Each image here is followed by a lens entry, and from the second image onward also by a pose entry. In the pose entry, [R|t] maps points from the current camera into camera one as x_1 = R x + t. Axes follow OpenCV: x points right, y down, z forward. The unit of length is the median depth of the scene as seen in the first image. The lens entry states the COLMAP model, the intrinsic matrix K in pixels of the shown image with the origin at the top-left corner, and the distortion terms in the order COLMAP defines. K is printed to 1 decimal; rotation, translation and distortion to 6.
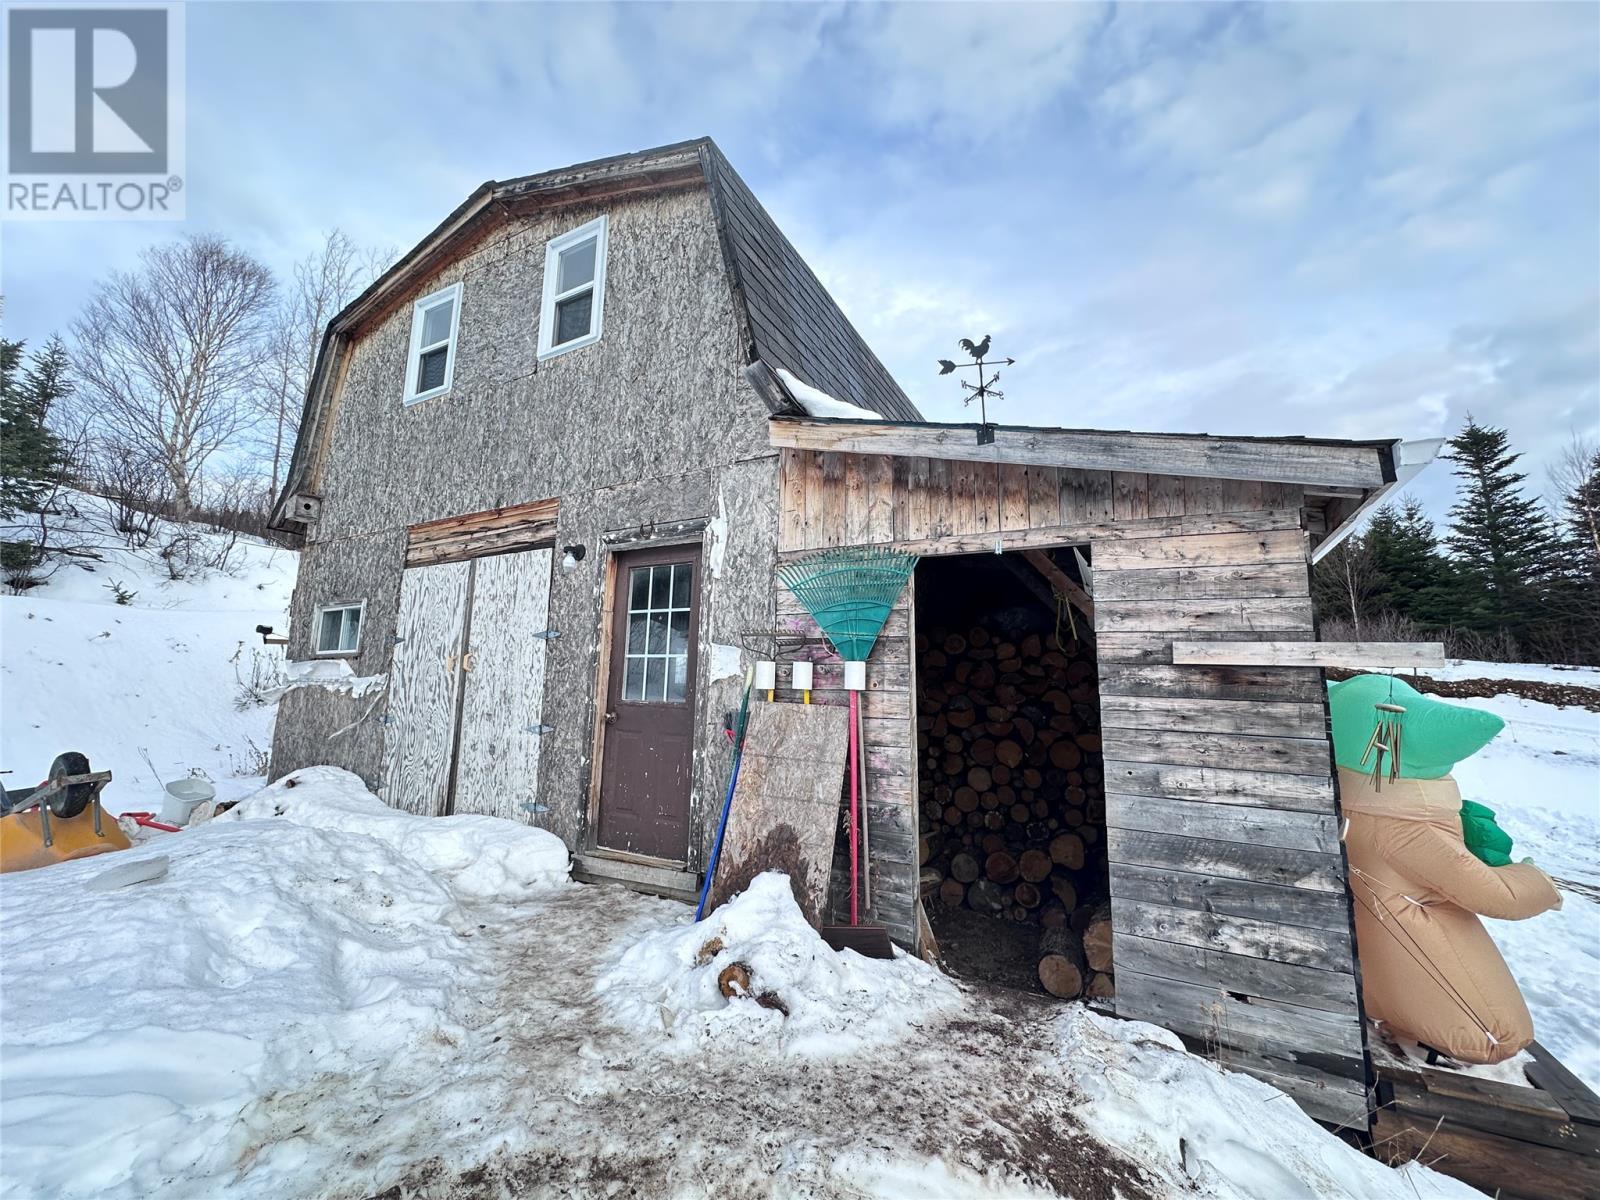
lens RADIAL K [[636.3, 0, 797.2], [0, 636.3, 599.8], [0, 0, 1]] dist [0.000247, 0.000461]
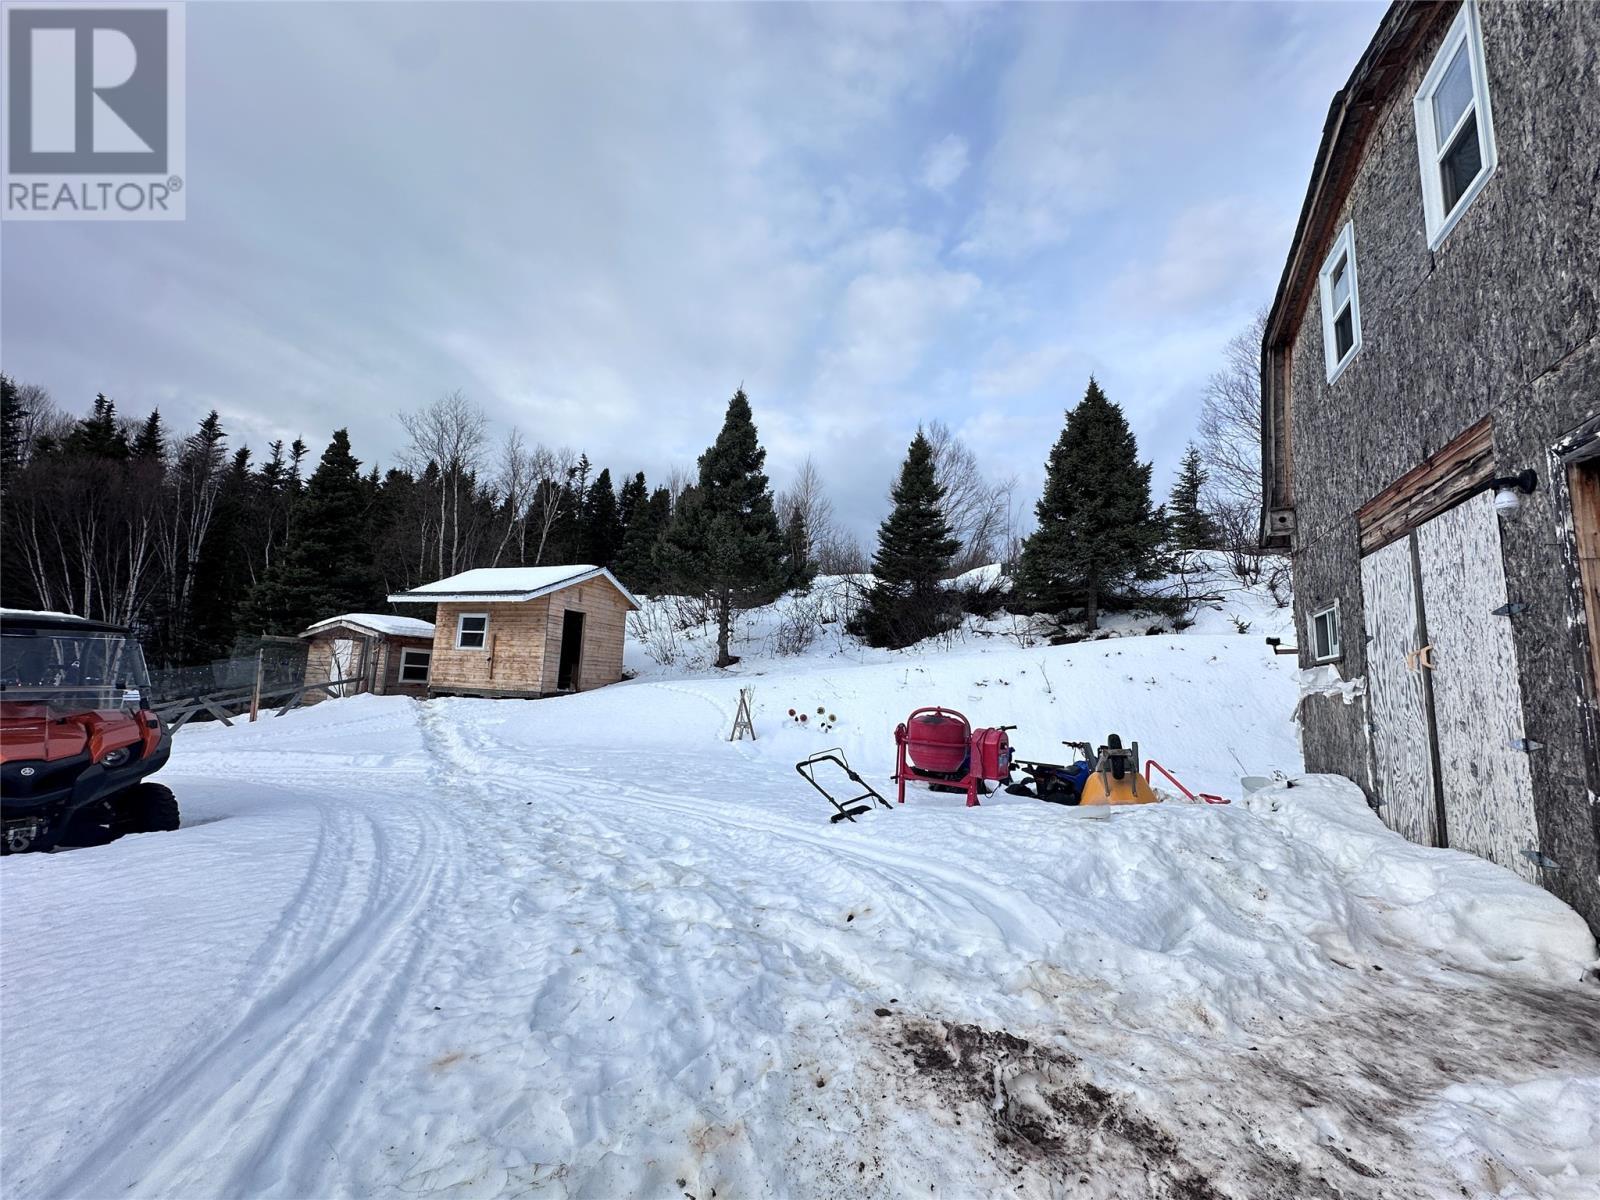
lens RADIAL K [[636.3, 0, 799.2], [0, 636.3, 597.8], [0, 0, 1]] dist [0.000247, 0.000461]
pose [[0.063659, -0.155705, -0.985750, 0.242158], [0.115603, 0.982255, -0.147687, 0.054189], [0.991253, -0.104554, 0.080529, 0.168569]]
